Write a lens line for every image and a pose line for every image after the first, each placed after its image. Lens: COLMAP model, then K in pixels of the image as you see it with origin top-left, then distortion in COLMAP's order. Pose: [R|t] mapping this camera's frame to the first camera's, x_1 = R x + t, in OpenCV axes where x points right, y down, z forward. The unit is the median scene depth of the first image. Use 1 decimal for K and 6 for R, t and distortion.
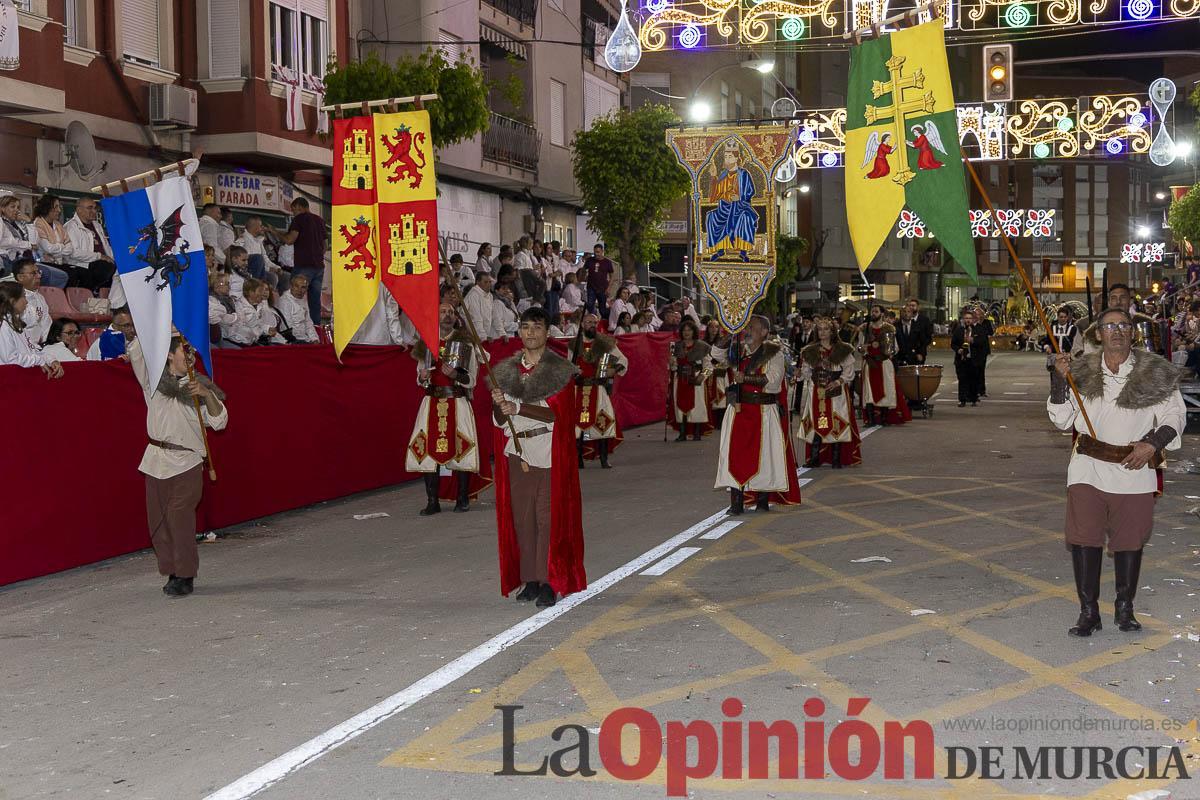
lens RADIAL K [[1589.0, 0, 592.5], [0, 1589.0, 404.6], [0, 0, 1]] dist [0.002884, 0.000000]
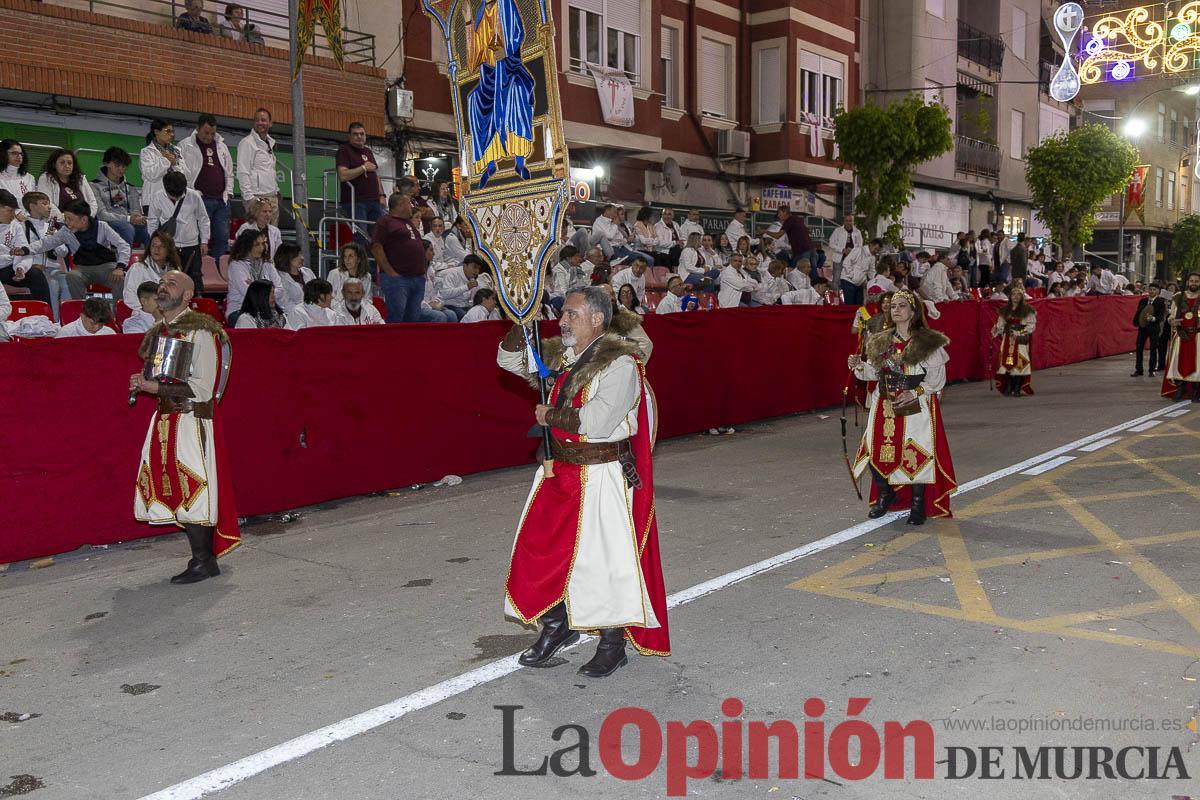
lens RADIAL K [[1081.0, 0, 603.2], [0, 1081.0, 397.8], [0, 0, 1]] dist [-0.004211, 0.009002]
pose [[0.924011, 0.038337, -0.380440, 0.015818], [-0.019787, 0.998422, 0.052553, -0.000061], [0.381855, -0.041032, 0.923311, 0.001249]]
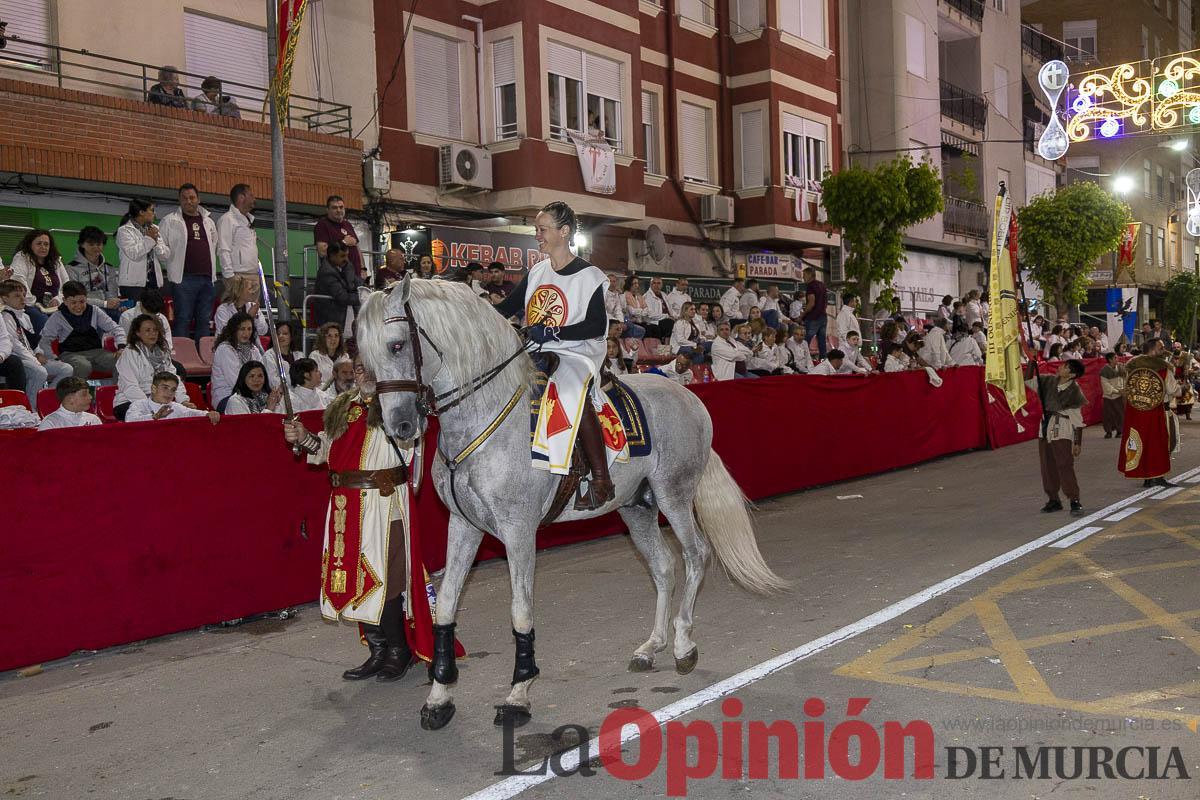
lens RADIAL K [[1143.7, 0, 603.9], [0, 1143.7, 400.8], [0, 0, 1]] dist [0.000972, 0.000000]
pose [[0.934047, -0.007618, -0.357069, 0.007875], [0.003251, 0.999912, -0.012828, -0.000843], [0.357136, 0.010822, 0.933990, -0.005337]]
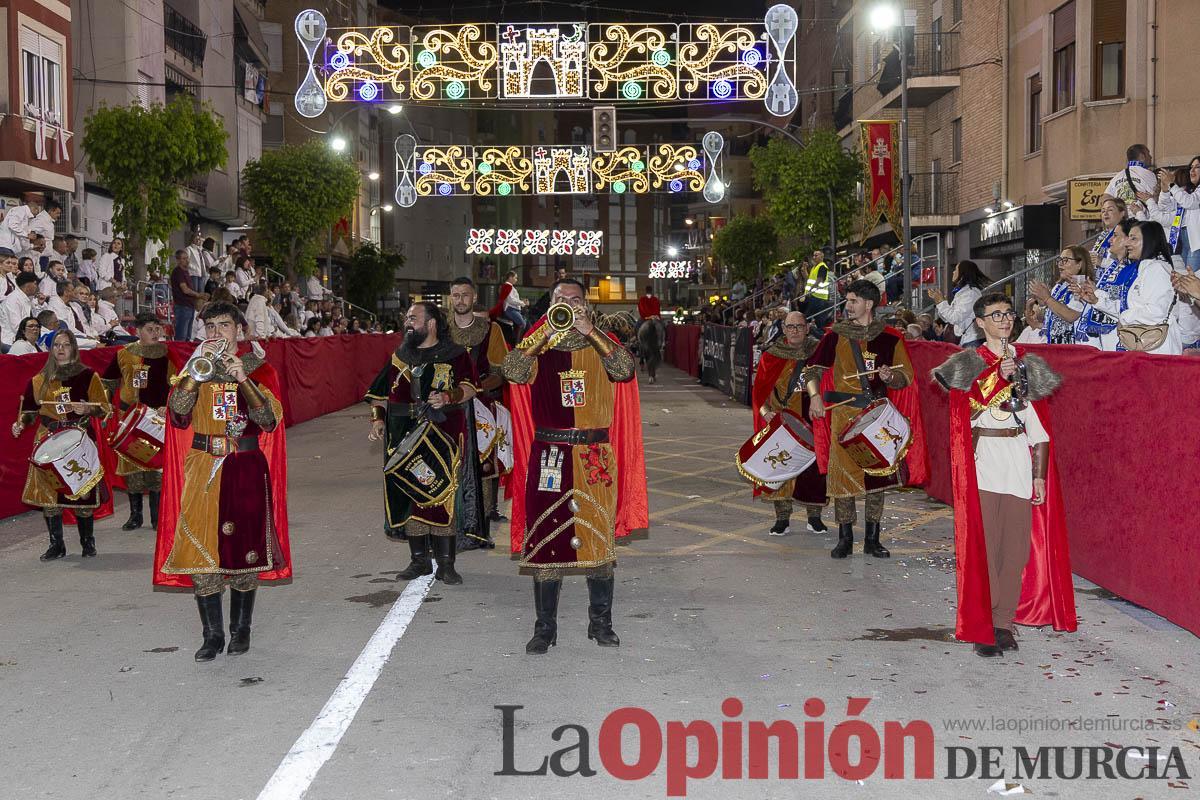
lens RADIAL K [[1497.5, 0, 582.8], [0, 1497.5, 406.5], [0, 0, 1]] dist [-0.021396, 0.000000]
pose [[0.960847, -0.008857, 0.276939, -0.097171], [0.008922, 0.999960, 0.001025, 0.009079], [-0.276936, 0.001486, 0.960887, -0.137233]]
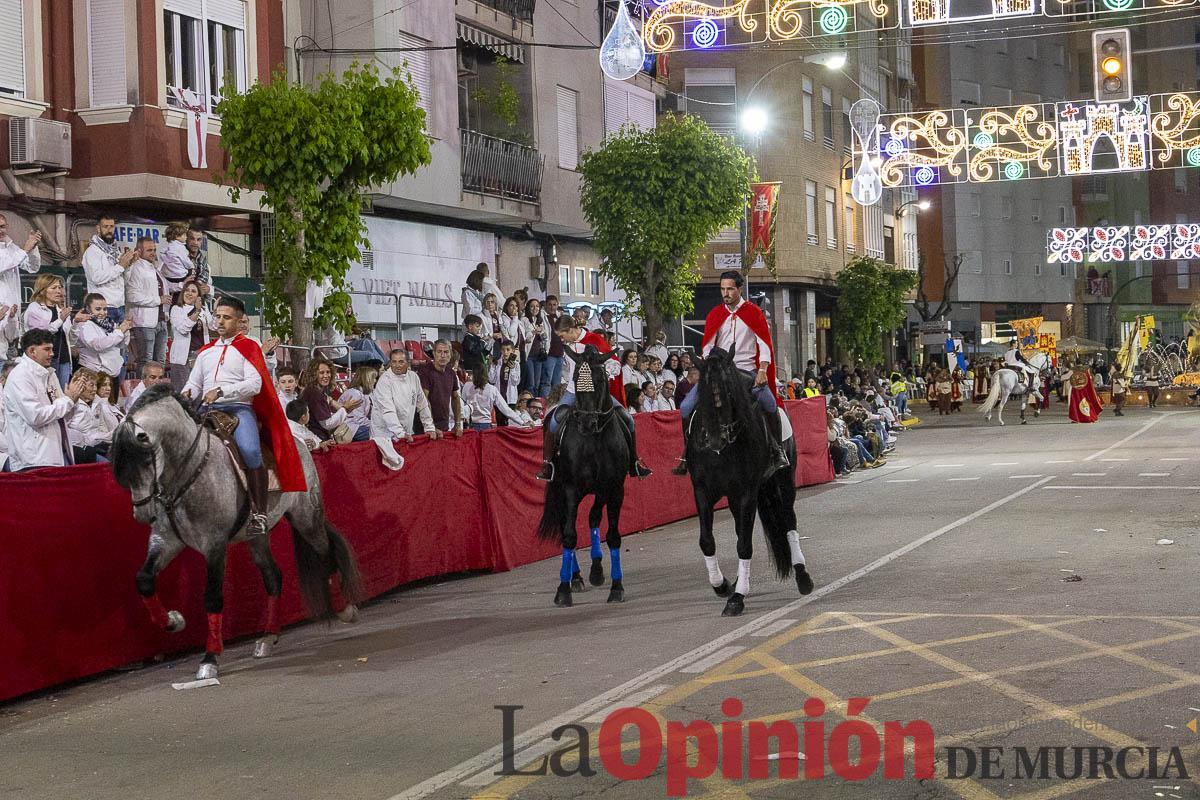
lens RADIAL K [[2004.7, 0, 566.2], [0, 2004.7, 389.5], [0, 0, 1]] dist [-0.020507, 0.000000]
pose [[0.998103, -0.020847, -0.057935, 0.045145], [0.018247, 0.998818, -0.045049, -0.011825], [0.058806, 0.043907, 0.997303, 0.014659]]
